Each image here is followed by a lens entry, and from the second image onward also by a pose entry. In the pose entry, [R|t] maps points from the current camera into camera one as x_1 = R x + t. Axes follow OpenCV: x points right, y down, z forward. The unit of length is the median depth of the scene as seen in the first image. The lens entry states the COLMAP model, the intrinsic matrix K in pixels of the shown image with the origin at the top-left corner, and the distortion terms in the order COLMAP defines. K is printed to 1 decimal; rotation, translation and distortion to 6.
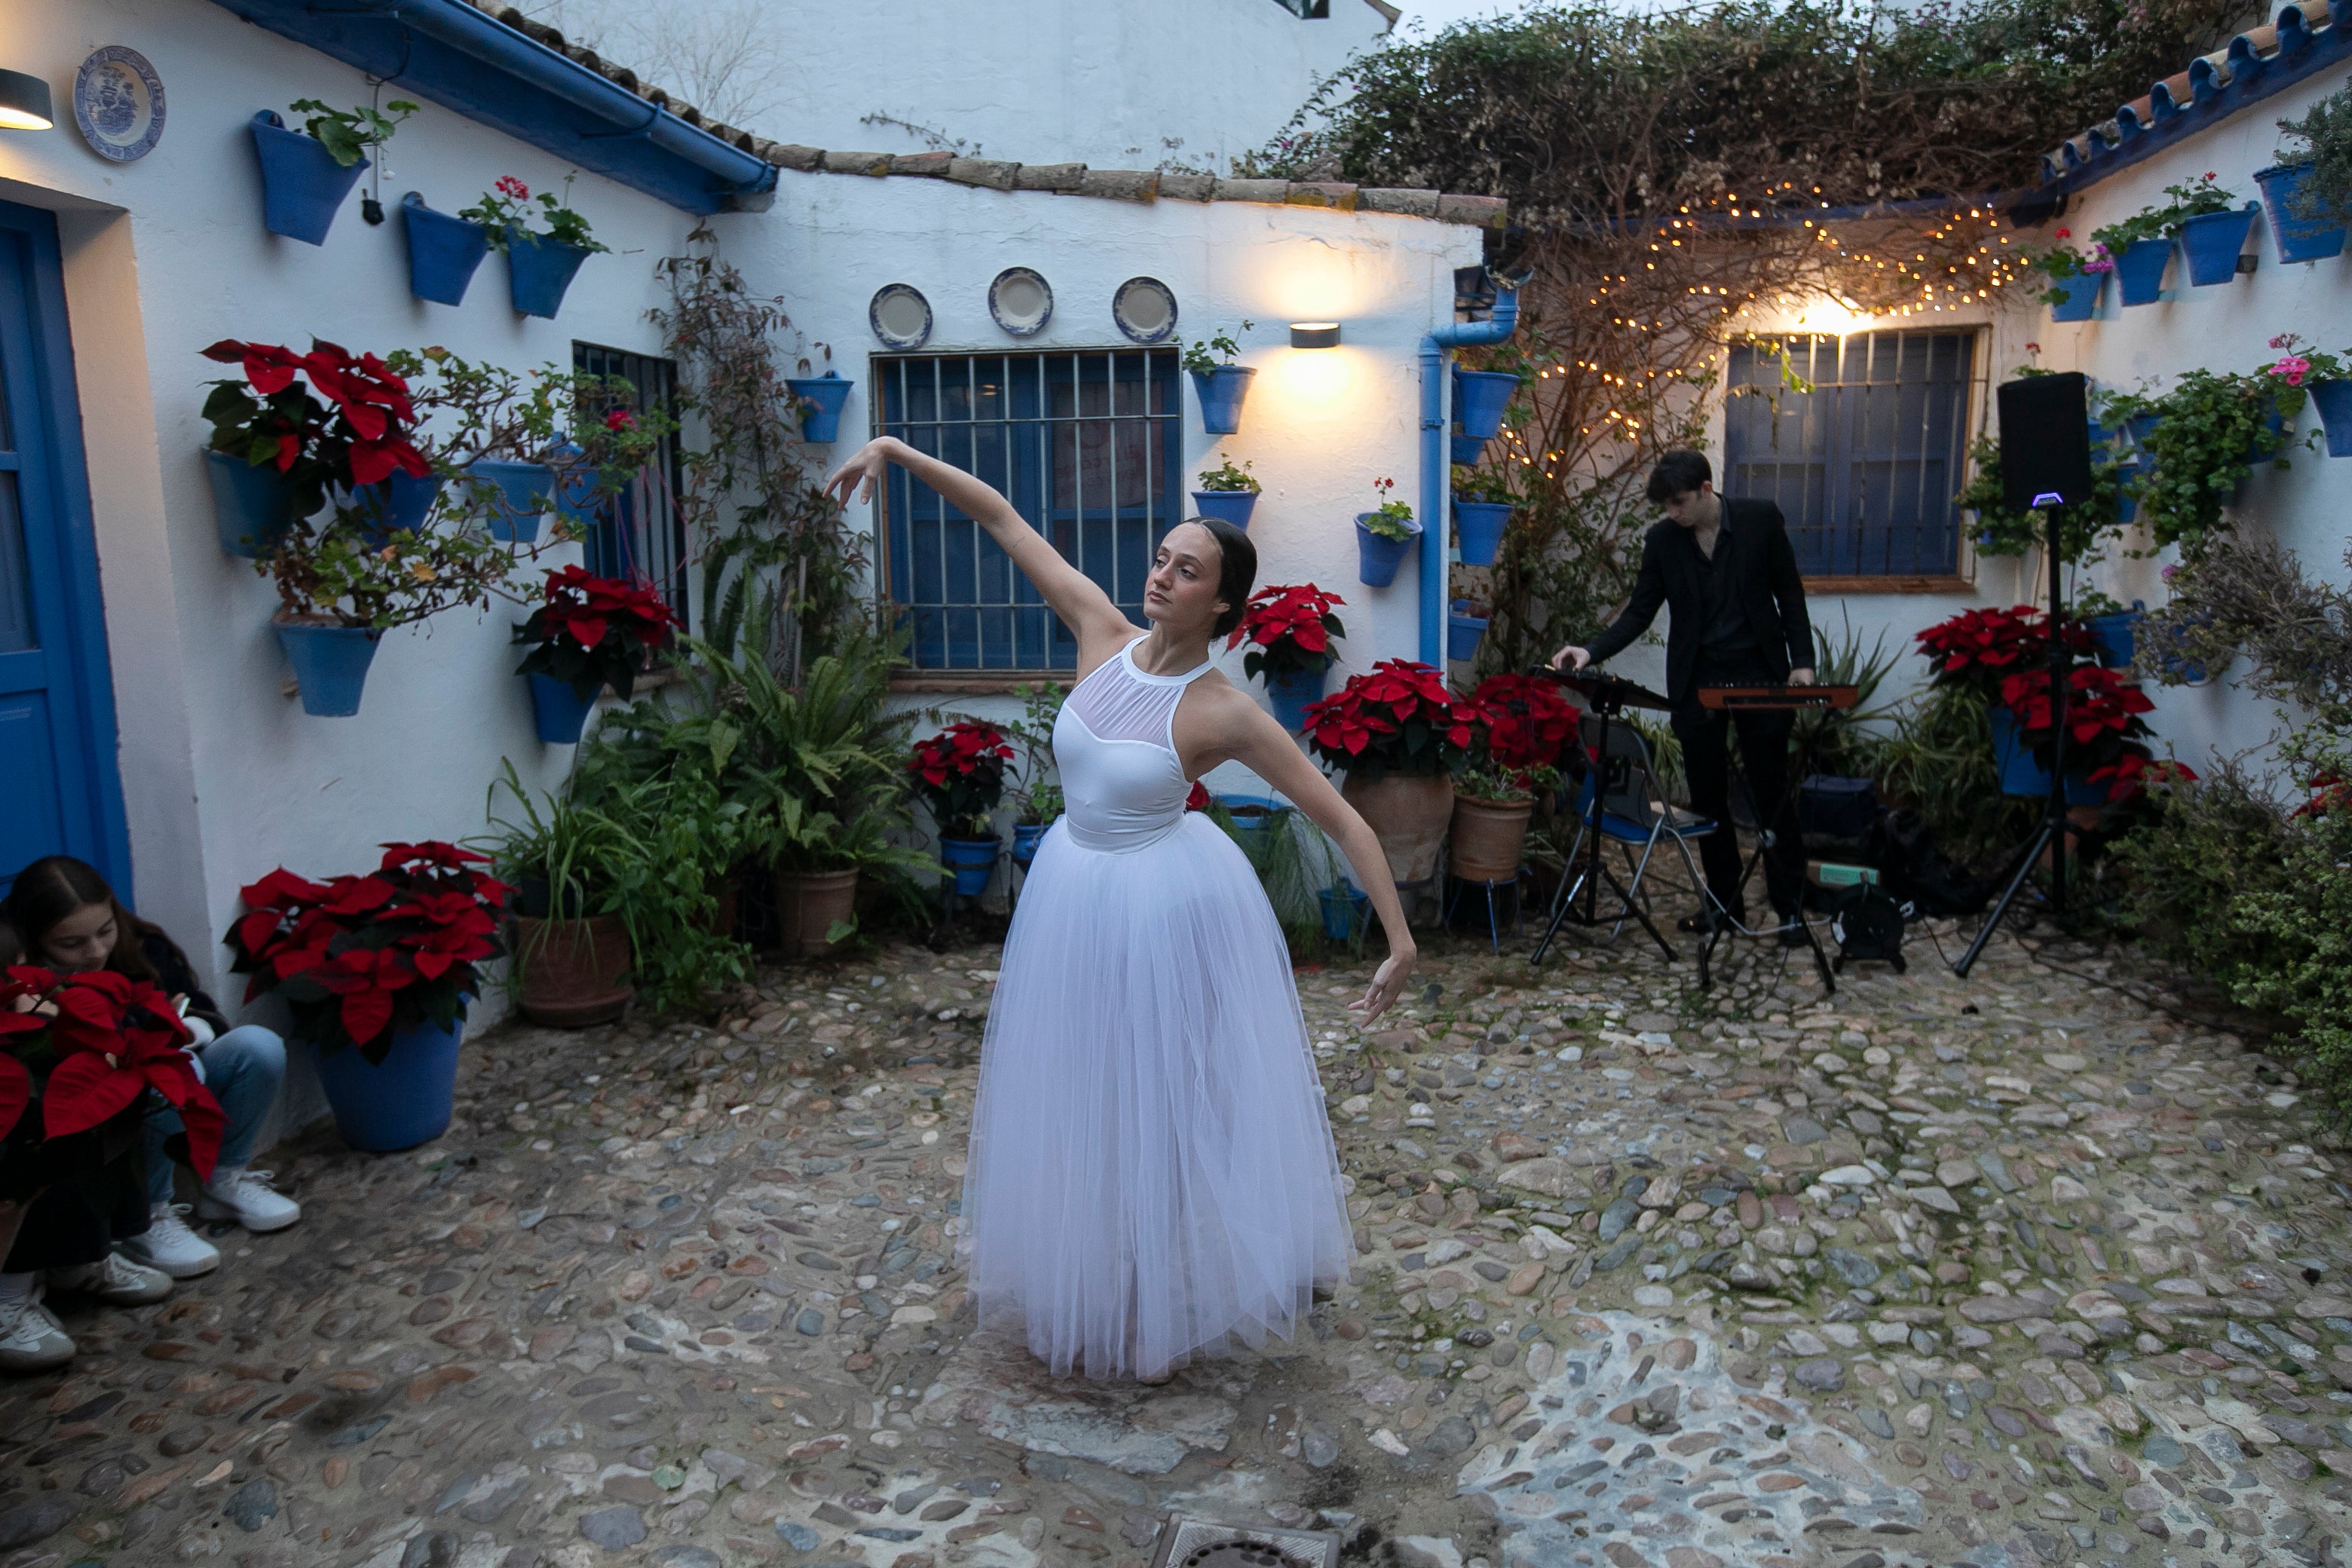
lens RADIAL K [[1641.1, 0, 1159.1], [0, 1641.1, 785.5], [0, 0, 1]] dist [-0.047427, 0.082907]
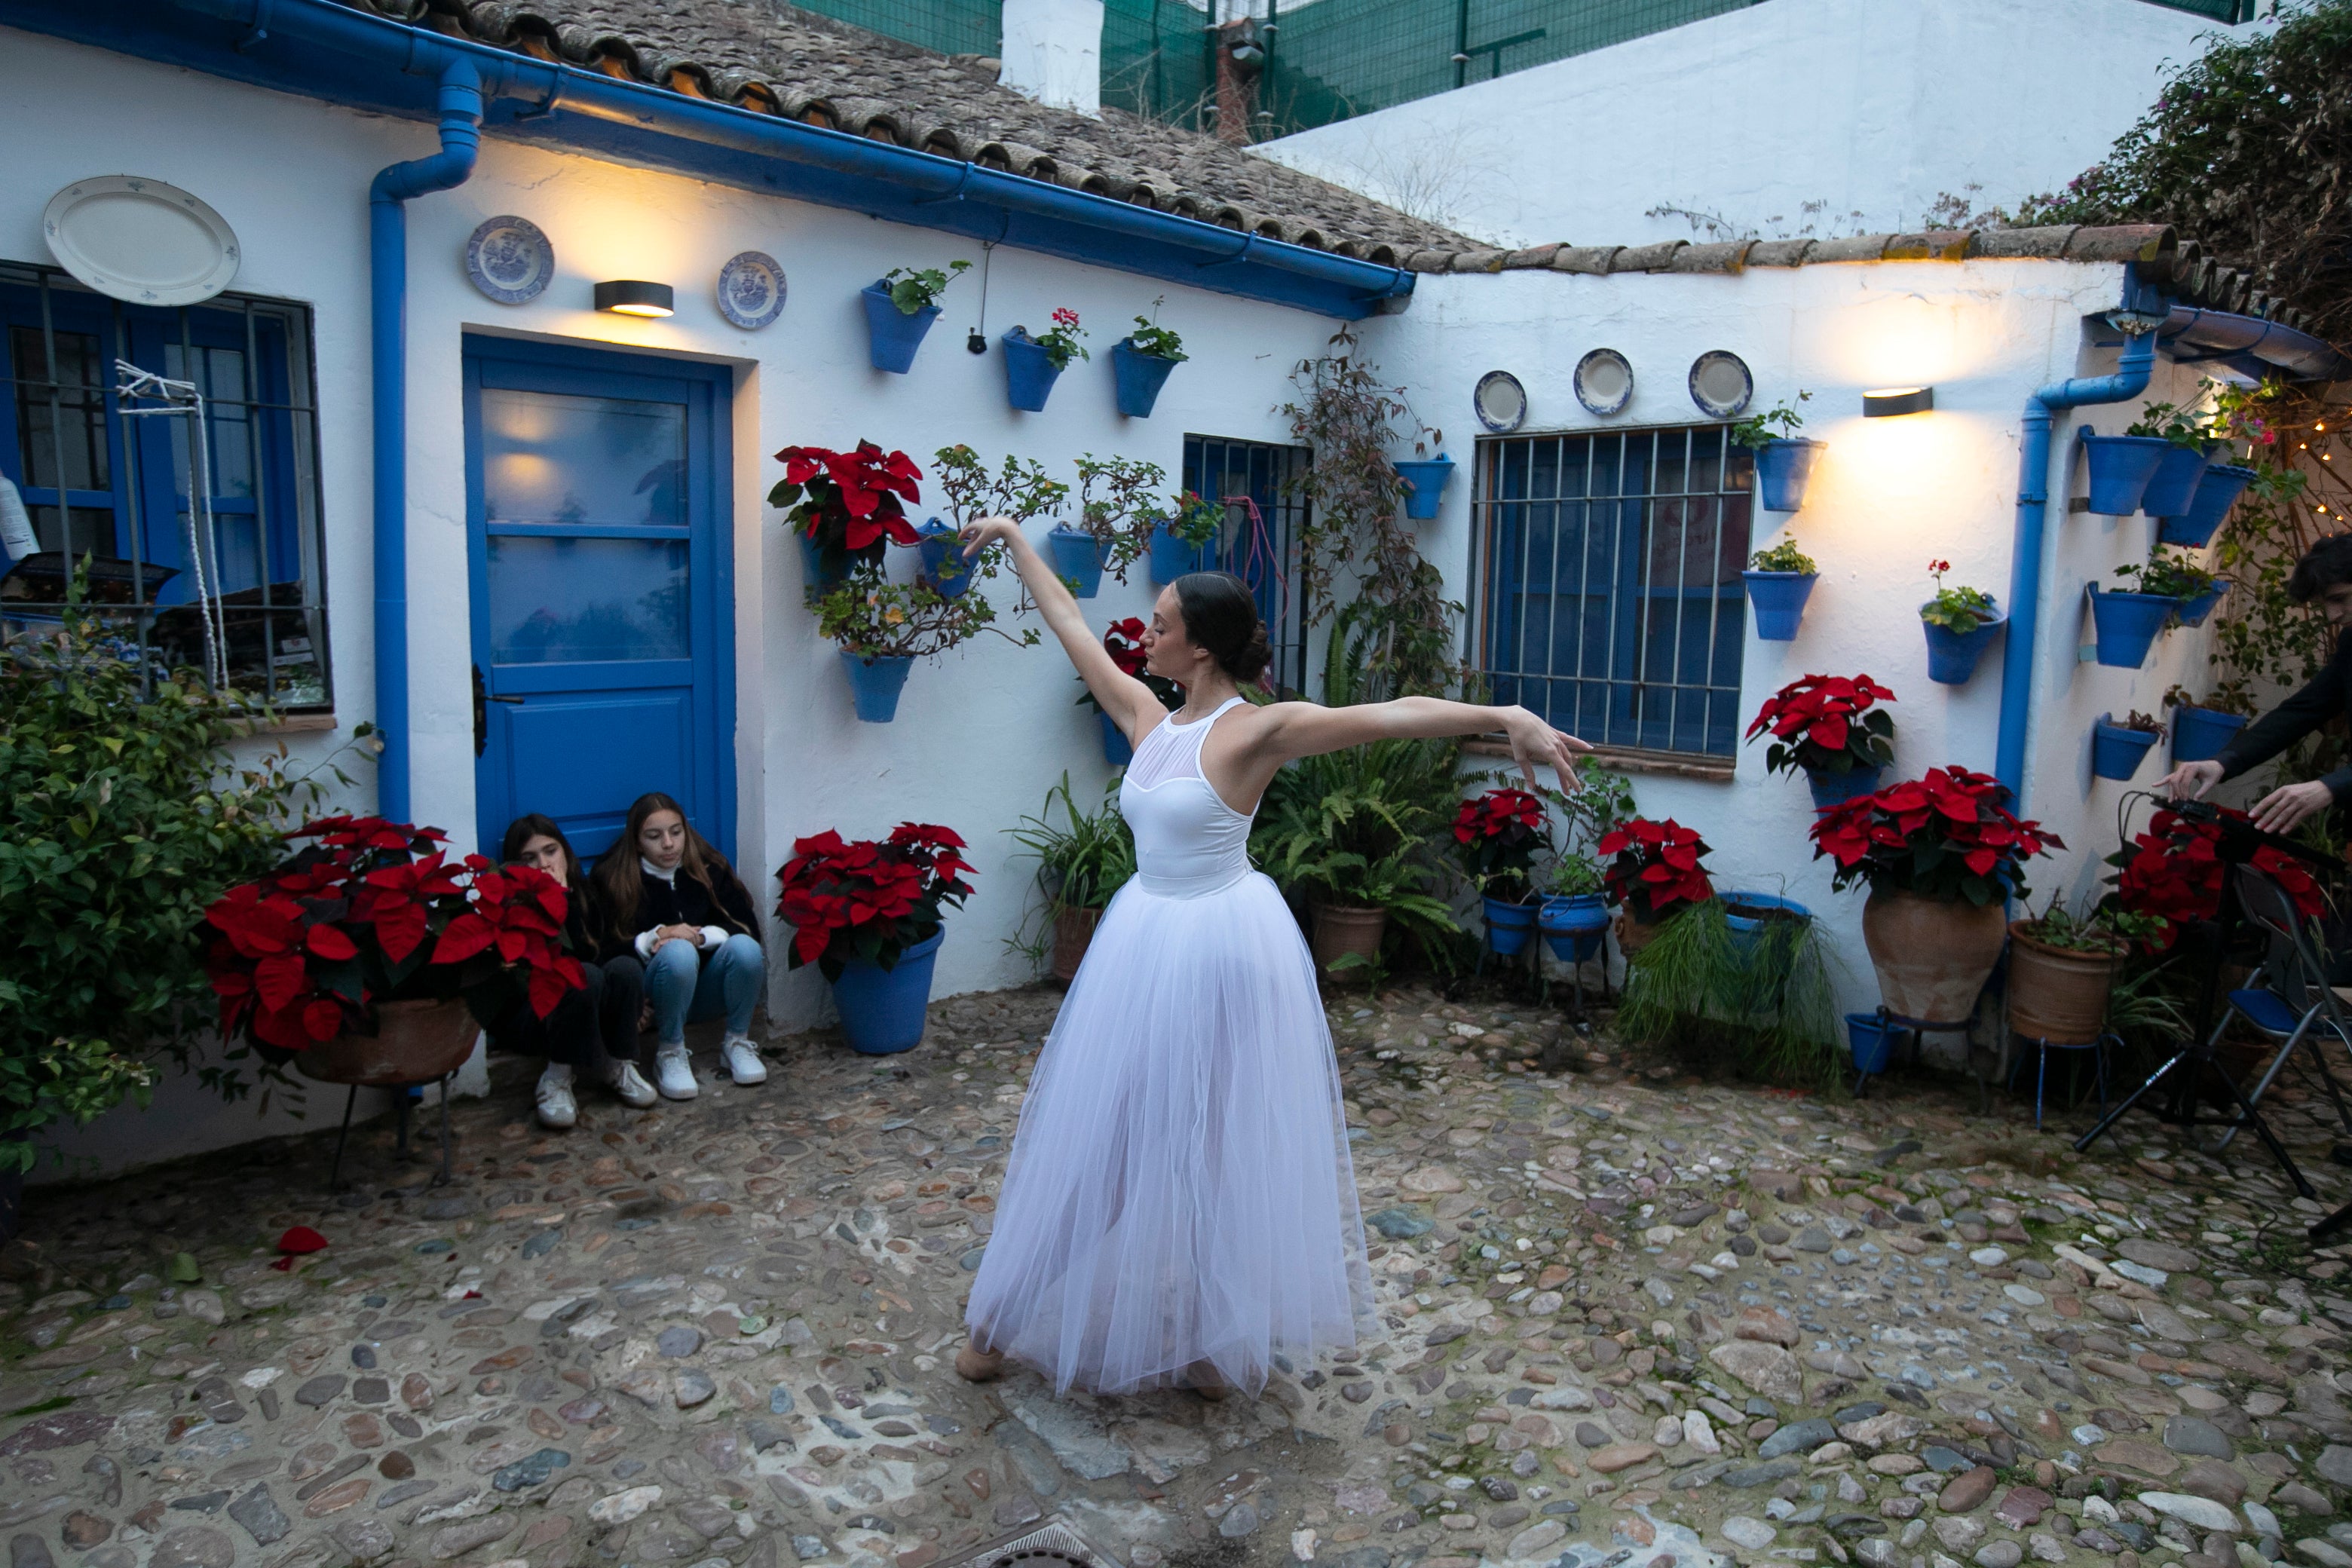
lens RADIAL K [[1508.7, 0, 1148.1], [0, 1508.7, 784.4], [0, 0, 1]] dist [-0.045417, 0.055120]
pose [[0.788708, 0.105434, -0.605659, 0.327606], [-0.125232, 0.992081, 0.009623, -0.024453], [0.601878, 0.068258, 0.795666, 0.121000]]
